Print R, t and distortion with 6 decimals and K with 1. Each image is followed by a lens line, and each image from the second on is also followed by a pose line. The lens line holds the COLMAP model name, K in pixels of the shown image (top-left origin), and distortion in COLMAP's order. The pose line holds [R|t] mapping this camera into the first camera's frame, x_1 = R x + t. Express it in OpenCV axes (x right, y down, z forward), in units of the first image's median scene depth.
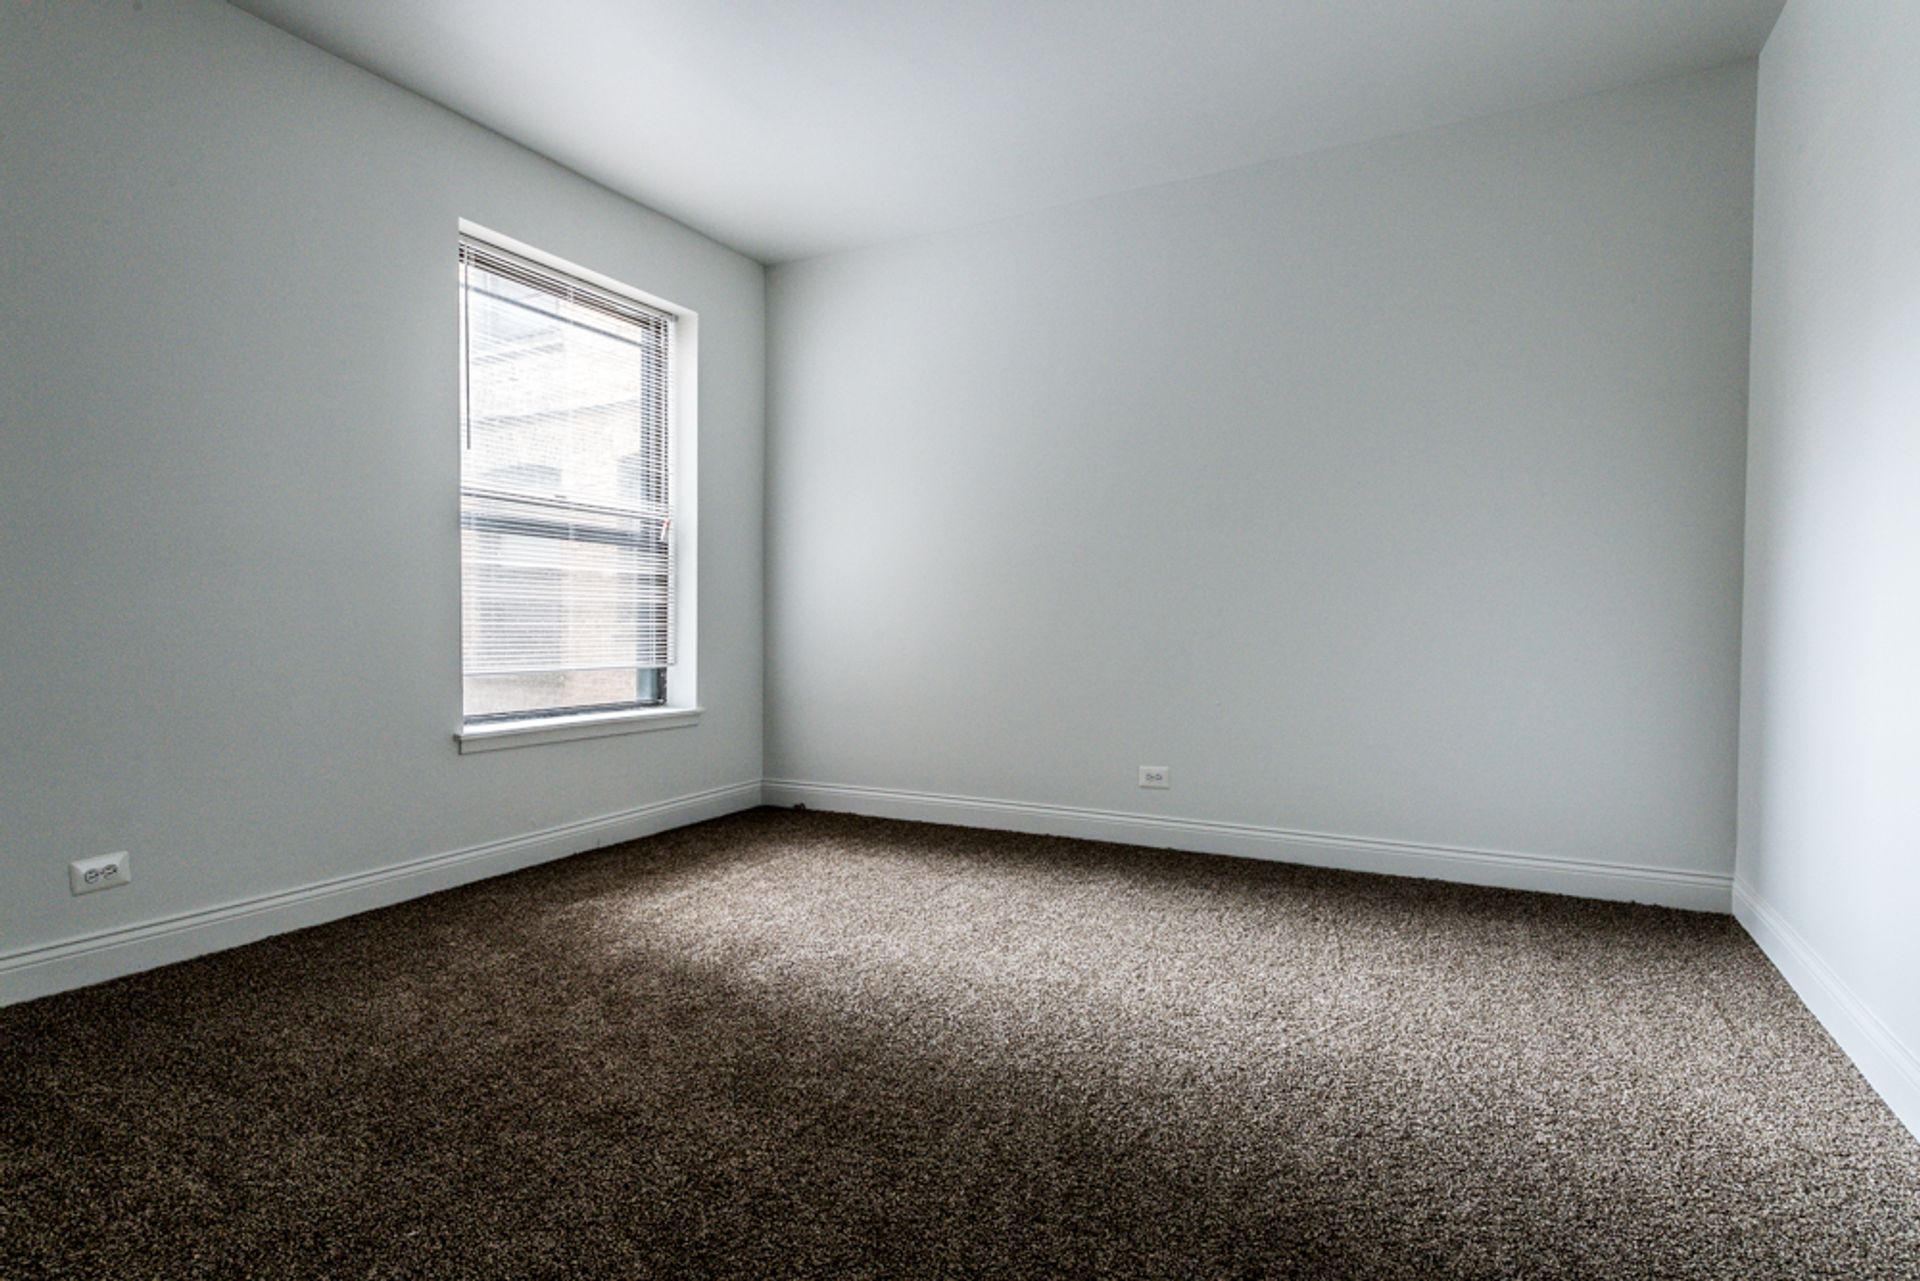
lens RADIAL K [[936.1, 0, 948.1], [0, 936.1, 644.7], [0, 0, 1]] dist [0.005650, -0.002787]
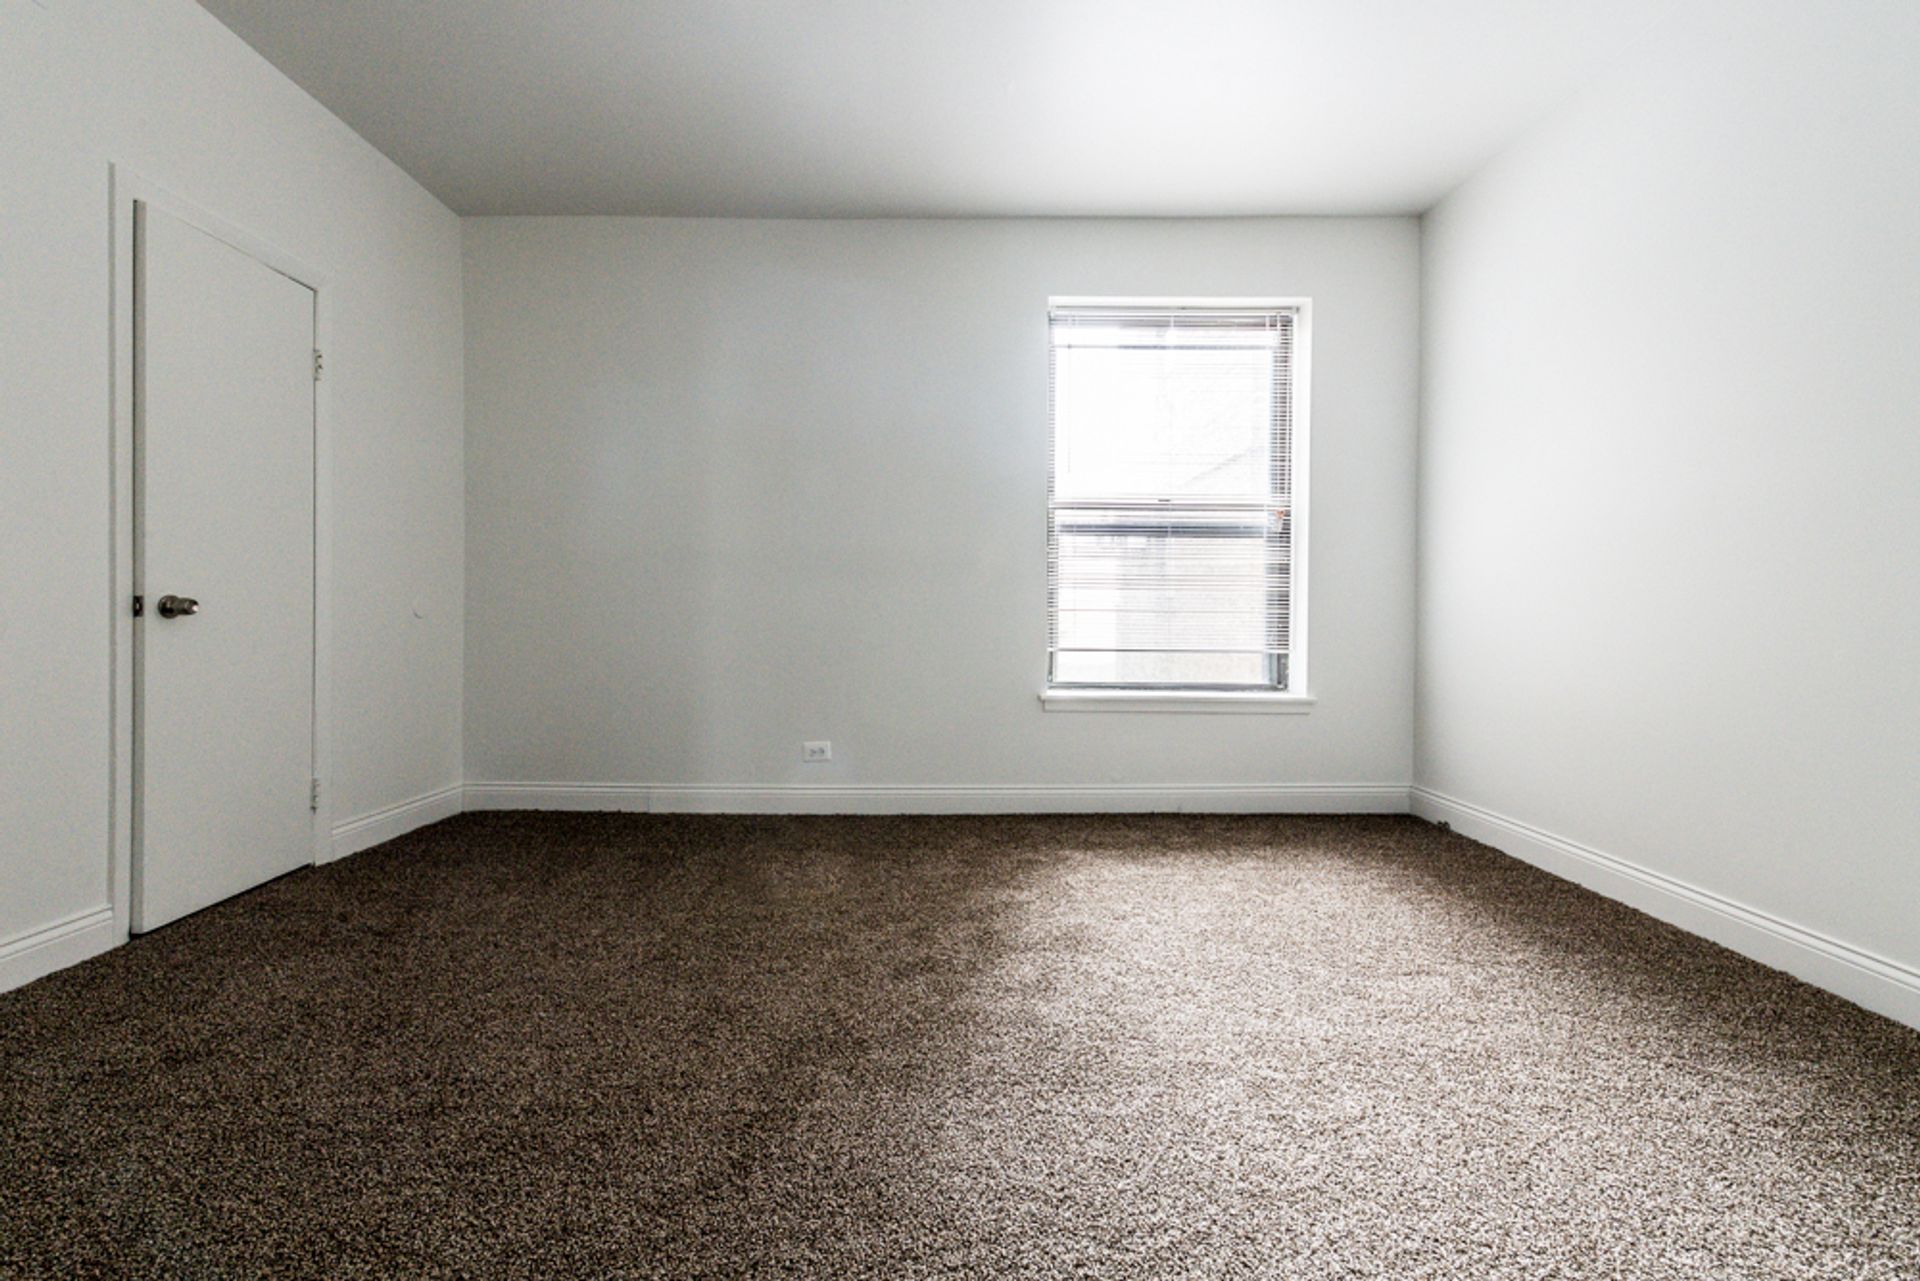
lens RADIAL K [[750.6, 0, 918.0], [0, 750.6, 607.1], [0, 0, 1]] dist [0.008134, -0.003136]
pose [[0.503735, 0.001148, -0.863857, 0.425722], [-0.026830, 0.999537, -0.014317, -0.008044], [0.863441, 0.030389, 0.503533, 0.503908]]
